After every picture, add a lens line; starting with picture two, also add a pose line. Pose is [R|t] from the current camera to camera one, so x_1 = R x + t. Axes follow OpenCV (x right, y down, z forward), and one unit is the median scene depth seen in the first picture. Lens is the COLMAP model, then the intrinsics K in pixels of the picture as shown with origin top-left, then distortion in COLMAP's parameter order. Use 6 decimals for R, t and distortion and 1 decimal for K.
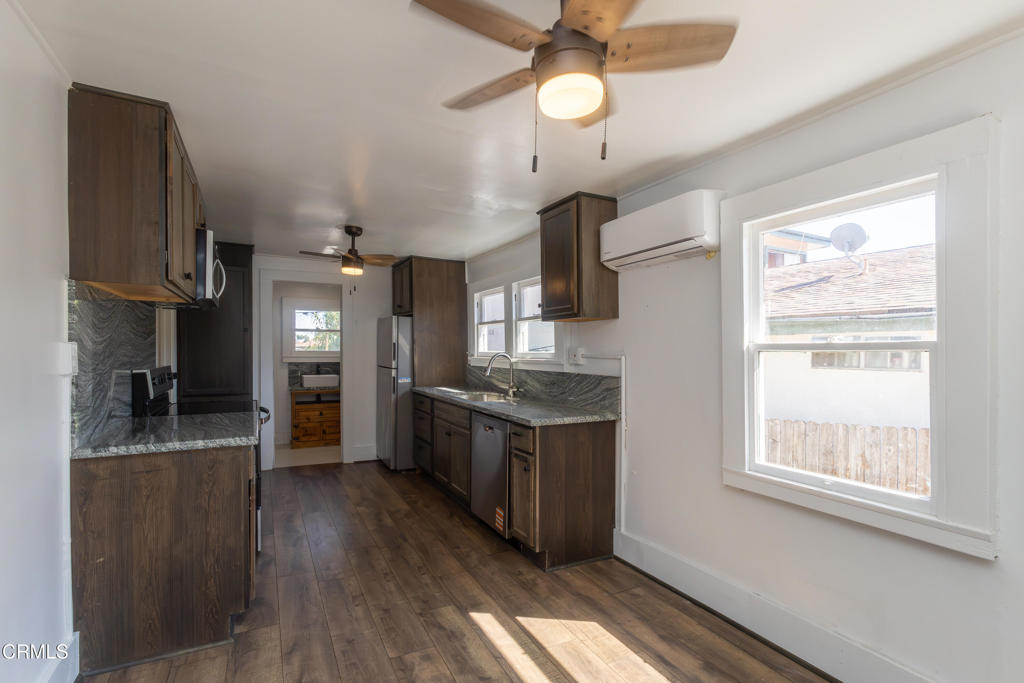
lens RADIAL K [[471.1, 0, 506.3], [0, 471.1, 359.4], [0, 0, 1]] dist [0.000079, 0.004225]
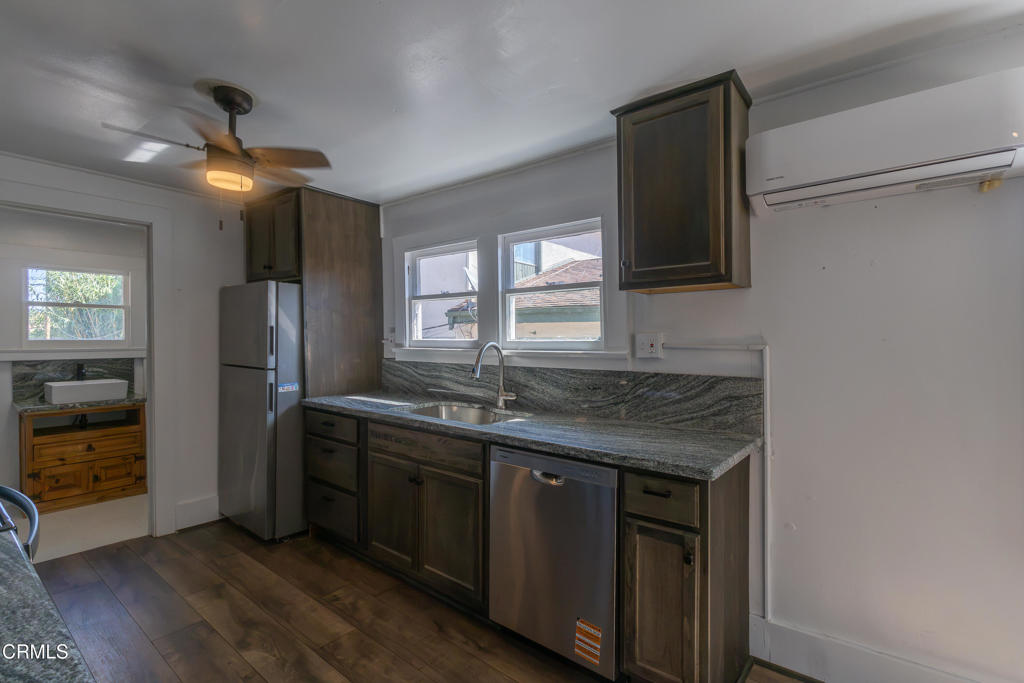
lens RADIAL K [[471.1, 0, 508.9], [0, 471.1, 342.1], [0, 0, 1]] dist [0.000079, 0.004225]
pose [[0.914793, -0.008403, 0.403836, -0.327840], [0.011936, 0.999909, -0.006233, -0.012068], [-0.403747, 0.010522, 0.914810, 0.539561]]
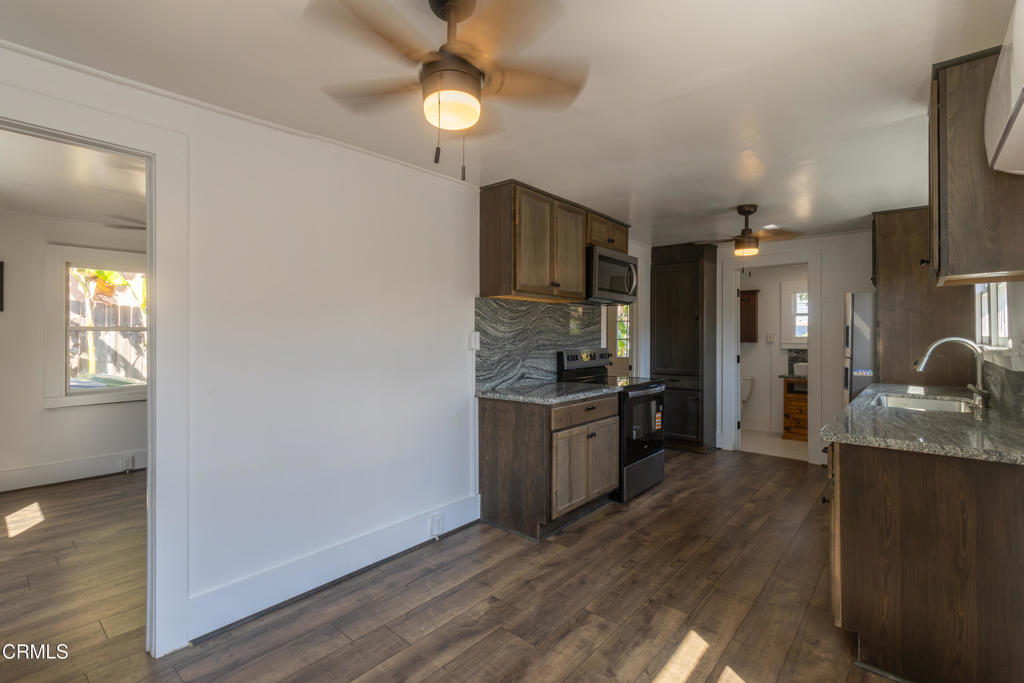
lens RADIAL K [[471.1, 0, 516.9], [0, 471.1, 339.8], [0, 0, 1]] dist [0.000079, 0.004225]
pose [[0.378304, 0.000045, -0.925682, 0.478797], [-0.013257, 0.999898, -0.005369, 0.001413], [0.925587, 0.014303, 0.378266, 0.273426]]
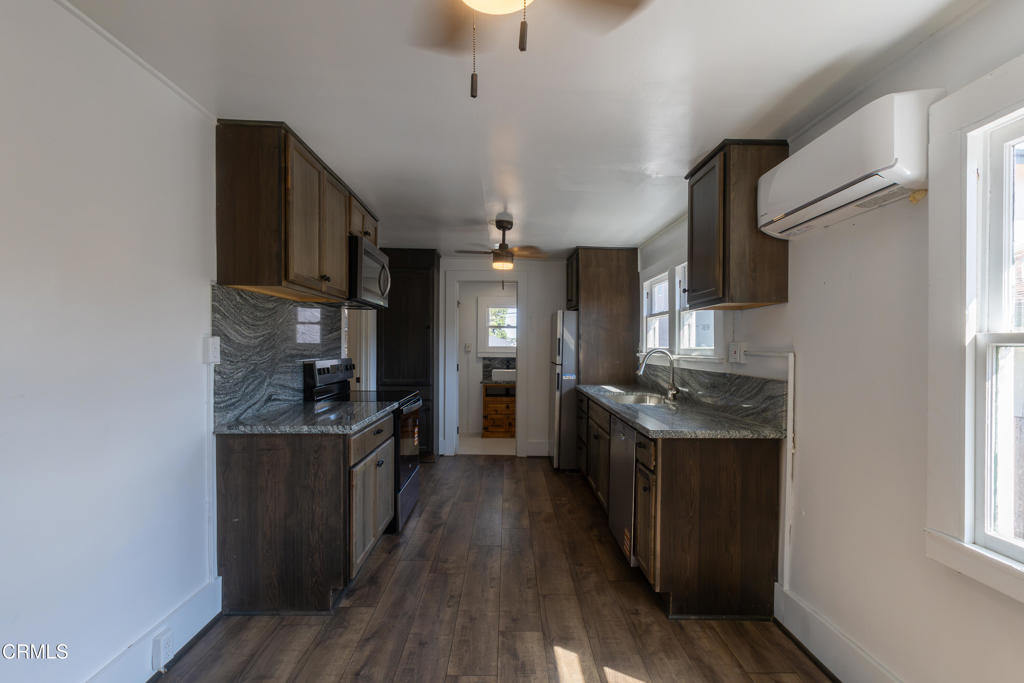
lens RADIAL K [[471.1, 0, 523.5], [0, 471.1, 361.0], [0, 0, 1]] dist [0.000079, 0.004225]
pose [[0.903090, 0.016097, -0.429150, 0.182294], [-0.011780, 0.999850, 0.012713, 0.000791], [0.429290, -0.006426, 0.903144, 0.149744]]
